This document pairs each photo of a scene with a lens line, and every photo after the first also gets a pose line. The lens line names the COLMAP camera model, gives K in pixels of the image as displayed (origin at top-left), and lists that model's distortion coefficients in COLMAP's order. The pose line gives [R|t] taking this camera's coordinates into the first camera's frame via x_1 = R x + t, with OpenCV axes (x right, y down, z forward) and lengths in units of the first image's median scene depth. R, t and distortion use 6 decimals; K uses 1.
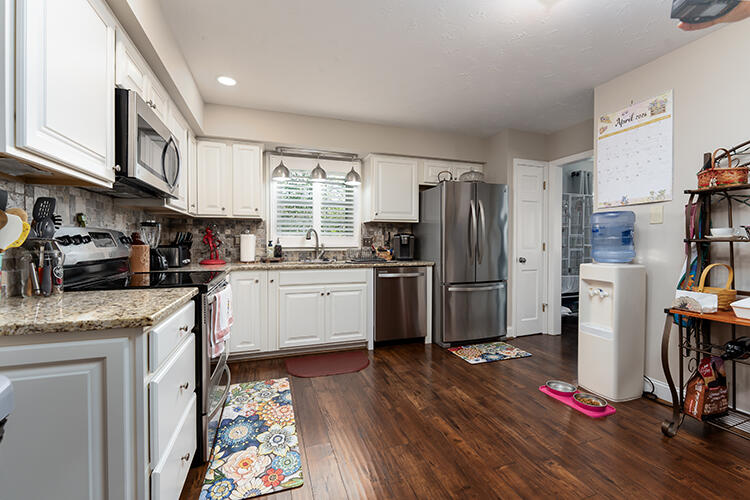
lens RADIAL K [[302.1, 0, 367.0], [0, 302.1, 245.6], [0, 0, 1]] dist [-0.003962, -0.001008]
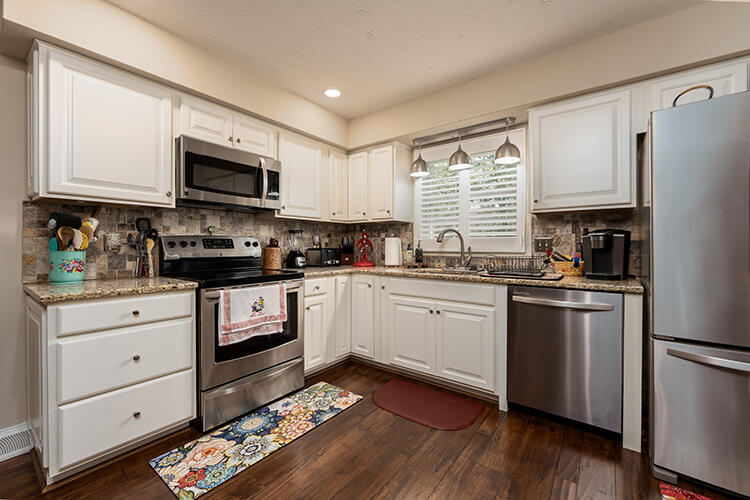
lens RADIAL K [[302.1, 0, 375.5], [0, 302.1, 246.8], [0, 0, 1]] dist [-0.003962, -0.001008]
pose [[0.590018, 0.002524, -0.807386, 0.394801], [-0.009426, 0.999948, -0.003762, -0.003690], [0.807335, 0.009830, 0.590011, 0.409666]]
